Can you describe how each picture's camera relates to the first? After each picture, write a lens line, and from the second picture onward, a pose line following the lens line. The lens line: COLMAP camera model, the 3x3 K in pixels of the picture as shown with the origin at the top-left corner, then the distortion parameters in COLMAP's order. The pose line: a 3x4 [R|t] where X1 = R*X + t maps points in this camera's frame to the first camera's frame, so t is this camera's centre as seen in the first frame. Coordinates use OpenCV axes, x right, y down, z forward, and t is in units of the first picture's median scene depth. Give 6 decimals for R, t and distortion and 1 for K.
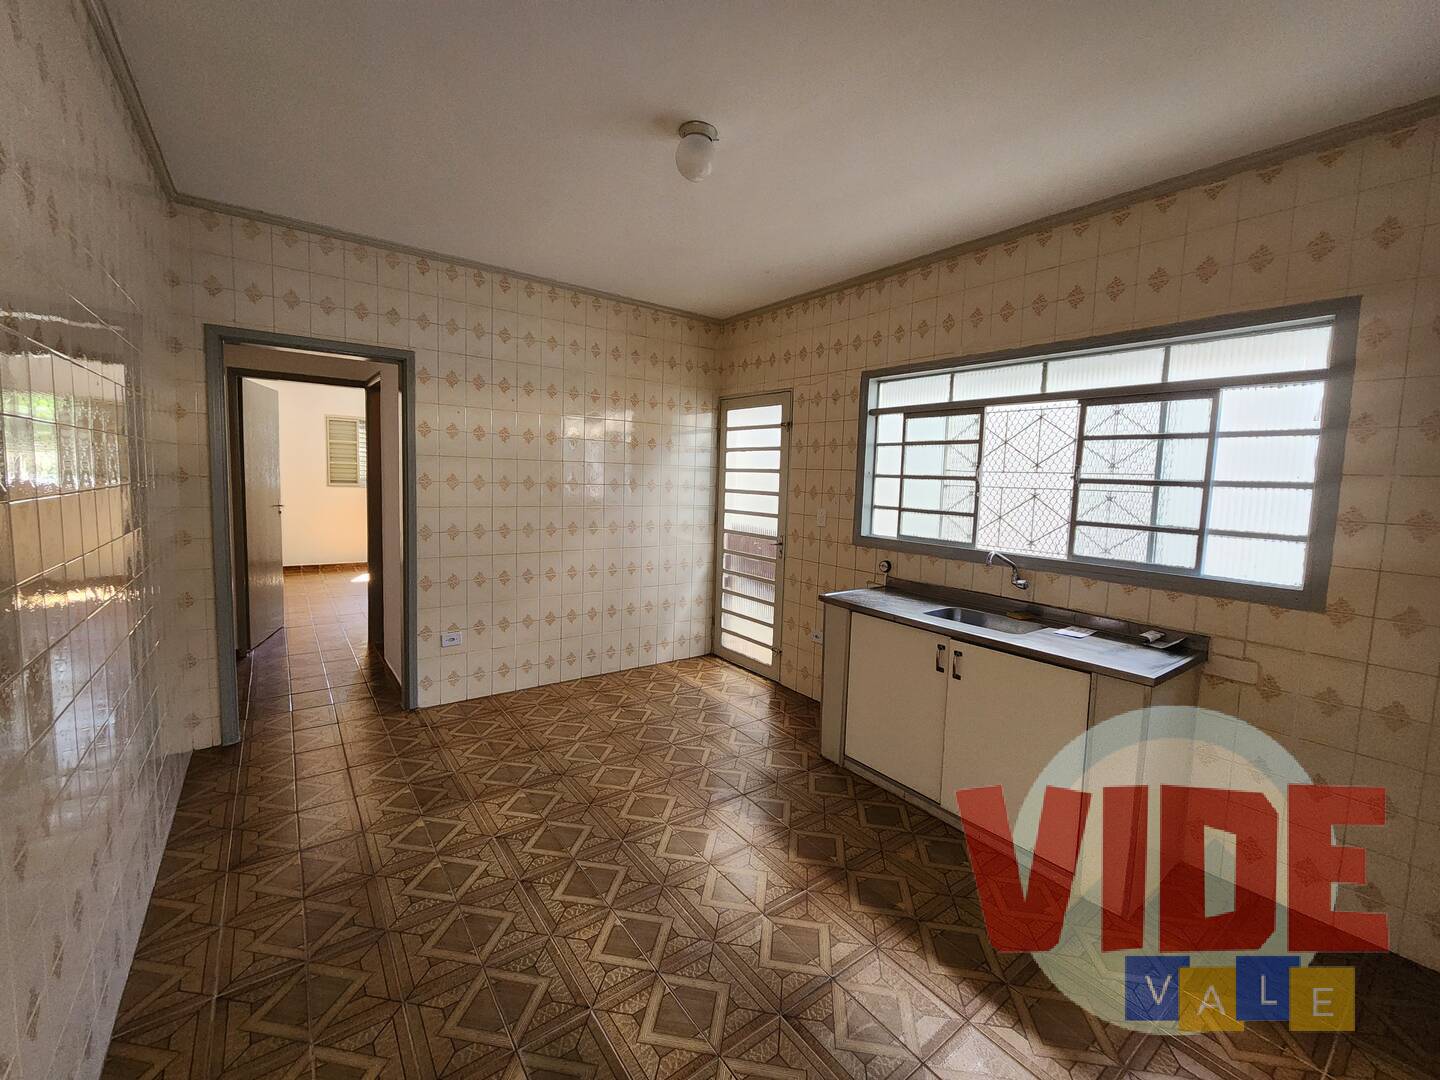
lens RADIAL K [[589.1, 0, 719.2], [0, 589.1, 530.3], [0, 0, 1]] dist [0.002096, -0.000387]
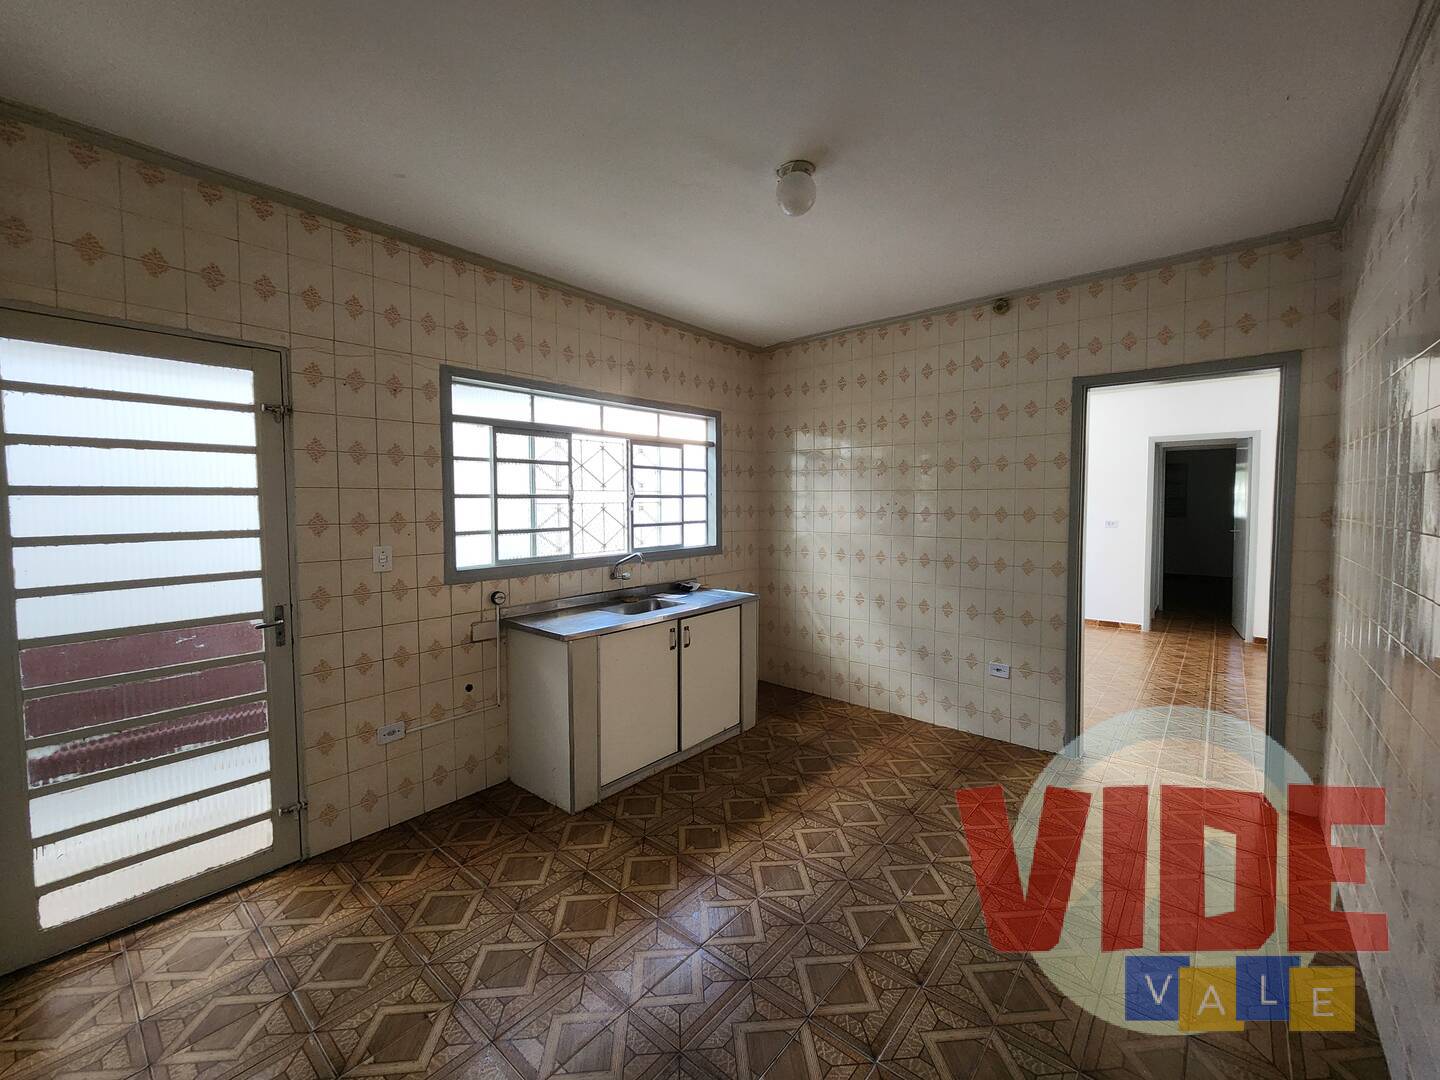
lens RADIAL K [[589.1, 0, 721.4], [0, 589.1, 529.4], [0, 0, 1]] dist [0.002096, -0.000387]
pose [[-0.221056, -0.079075, 0.972050, -0.720344], [0.089636, 0.990841, 0.100988, -0.112215], [-0.971133, 0.109455, -0.211943, 0.957114]]
